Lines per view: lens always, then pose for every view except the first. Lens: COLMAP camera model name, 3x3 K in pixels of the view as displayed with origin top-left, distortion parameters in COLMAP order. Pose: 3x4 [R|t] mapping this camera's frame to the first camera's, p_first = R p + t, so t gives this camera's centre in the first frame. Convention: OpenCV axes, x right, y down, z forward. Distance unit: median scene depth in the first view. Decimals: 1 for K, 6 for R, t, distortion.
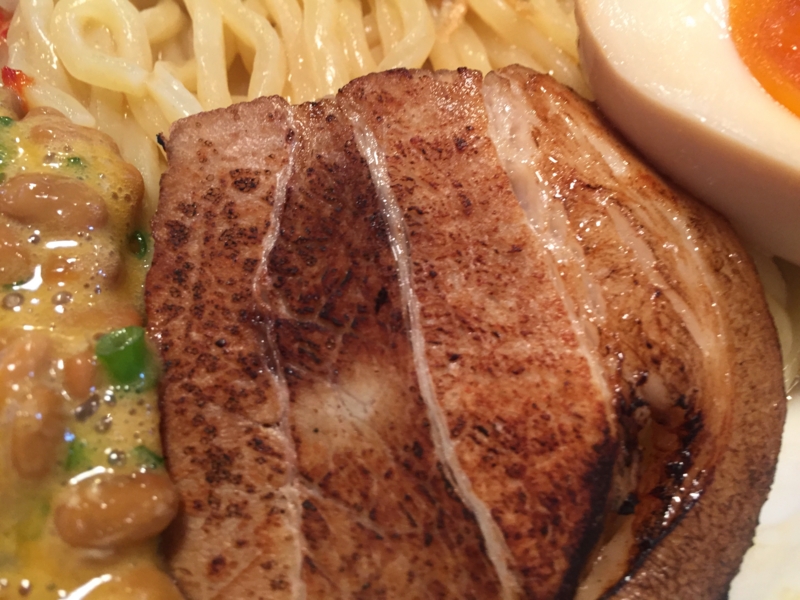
lens RADIAL K [[687.6, 0, 400.3], [0, 687.6, 302.7], [0, 0, 1]] dist [0.057712, -0.110893]
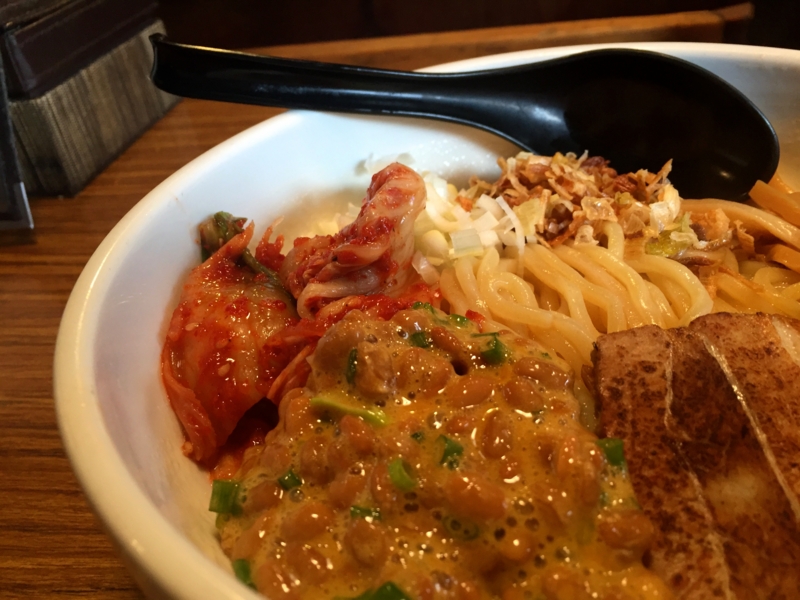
lens RADIAL K [[687.6, 0, 396.1], [0, 687.6, 300.5], [0, 0, 1]] dist [0.057712, -0.110893]
pose [[0.997635, 0.021517, -0.065276, -0.800081], [-0.045282, 0.920238, -0.388730, 0.412124], [0.051705, 0.390767, 0.919036, -0.793322]]
